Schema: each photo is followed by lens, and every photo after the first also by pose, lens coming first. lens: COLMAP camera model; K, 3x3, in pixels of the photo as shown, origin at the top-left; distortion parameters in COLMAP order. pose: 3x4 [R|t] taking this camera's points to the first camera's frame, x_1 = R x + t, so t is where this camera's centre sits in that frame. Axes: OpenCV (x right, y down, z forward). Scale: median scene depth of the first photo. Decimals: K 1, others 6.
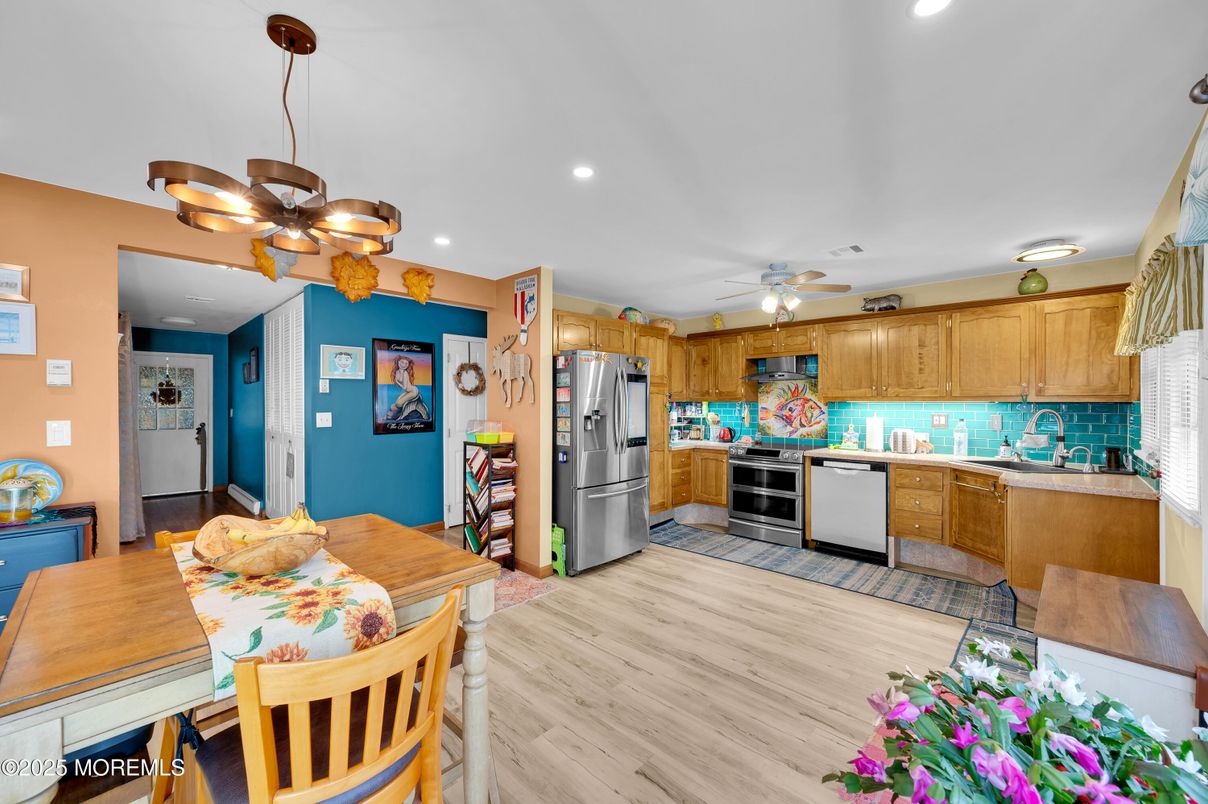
lens RADIAL K [[436.5, 0, 655.5], [0, 436.5, 402.5], [0, 0, 1]] dist [-0.001809, -0.000102]
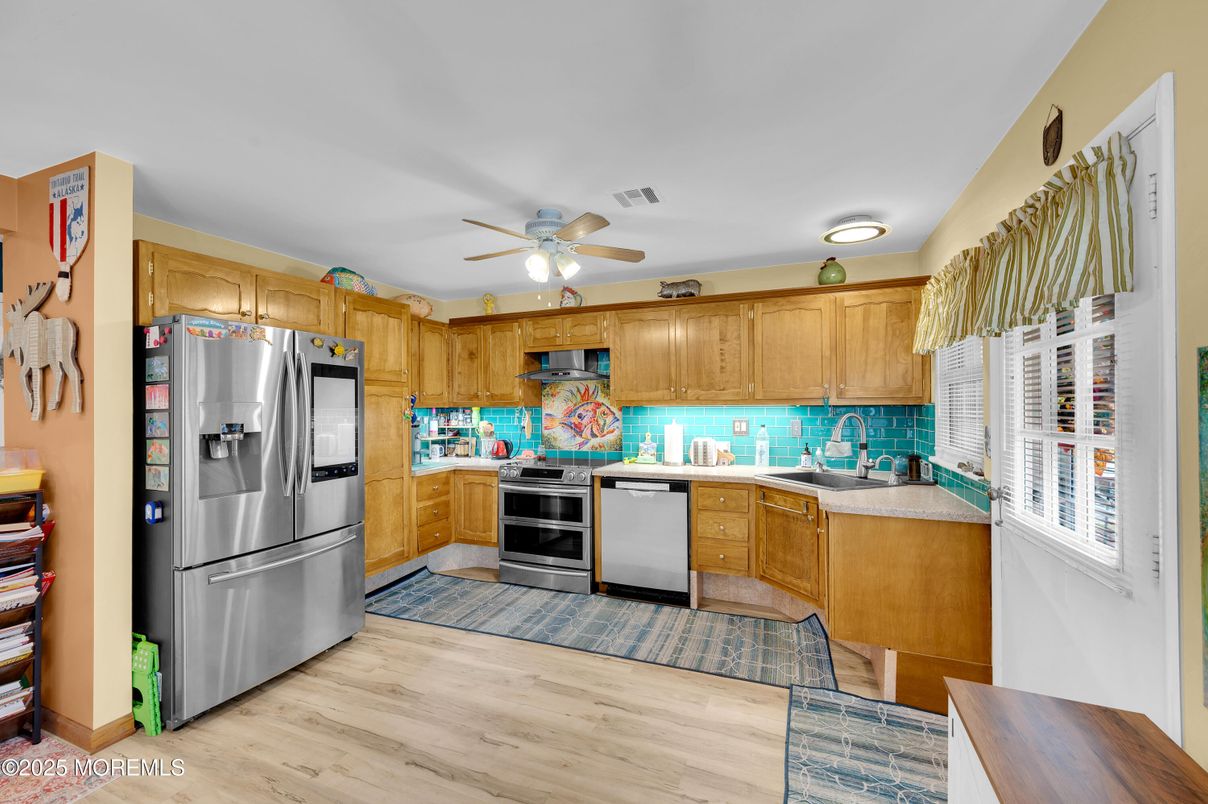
lens RADIAL K [[463.8, 0, 593.1], [0, 463.8, 405.4], [0, 0, 1]] dist [0.000092, -0.000189]
pose [[0.956162, -0.006089, 0.292773, 0.109828], [0.007603, 0.999963, -0.004033, -0.000635], [-0.292738, 0.006083, 0.956173, 0.225507]]
